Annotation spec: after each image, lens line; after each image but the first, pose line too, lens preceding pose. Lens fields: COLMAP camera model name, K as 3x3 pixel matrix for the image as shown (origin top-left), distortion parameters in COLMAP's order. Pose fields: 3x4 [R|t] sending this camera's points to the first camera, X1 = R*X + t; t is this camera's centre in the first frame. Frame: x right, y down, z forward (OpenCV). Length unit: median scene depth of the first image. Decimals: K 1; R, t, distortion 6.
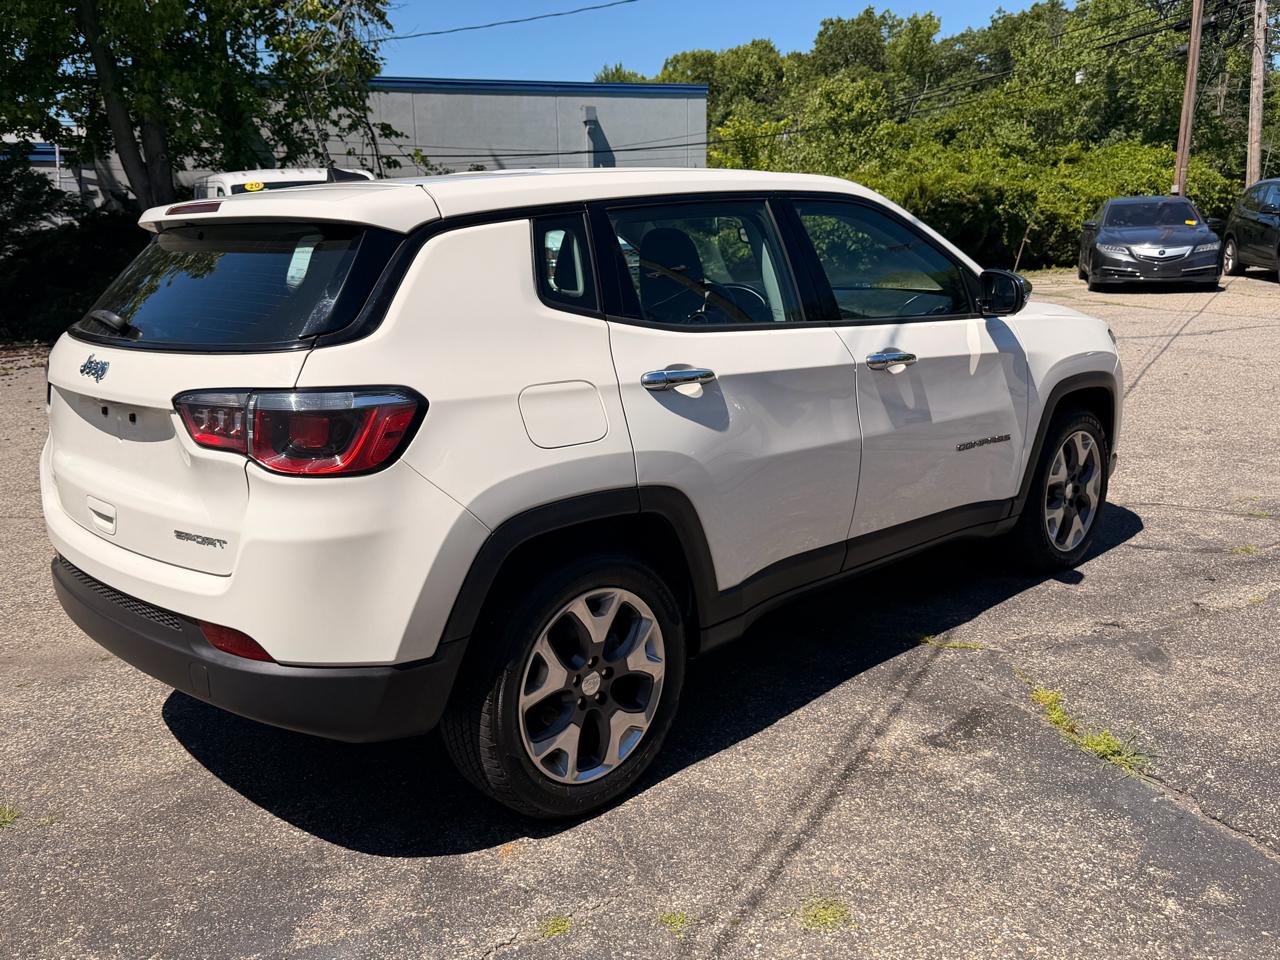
lens RADIAL K [[1109.3, 0, 638.2], [0, 1109.3, 468.8], [0, 0, 1]] dist [0.086209, -0.148407]
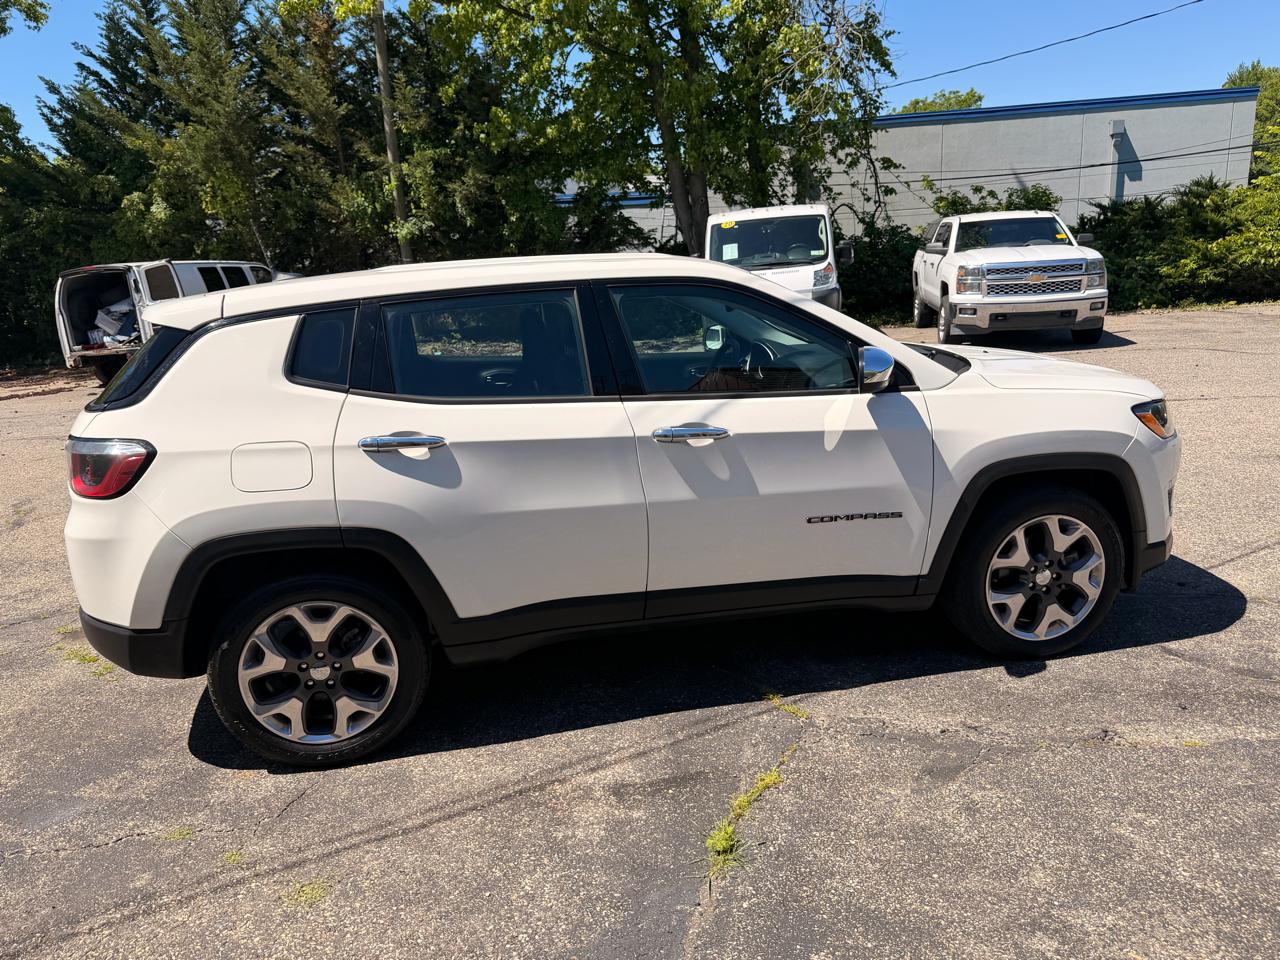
lens RADIAL K [[929.8, 0, 640.0], [0, 929.8, 480.0], [0, 0, 1]] dist [-0.001125, -0.002090]
pose [[0.836780, 0.110305, -0.536313, 0.729894], [-0.086100, 0.993820, 0.070066, -0.122390], [0.540727, -0.012453, 0.841106, 0.250319]]
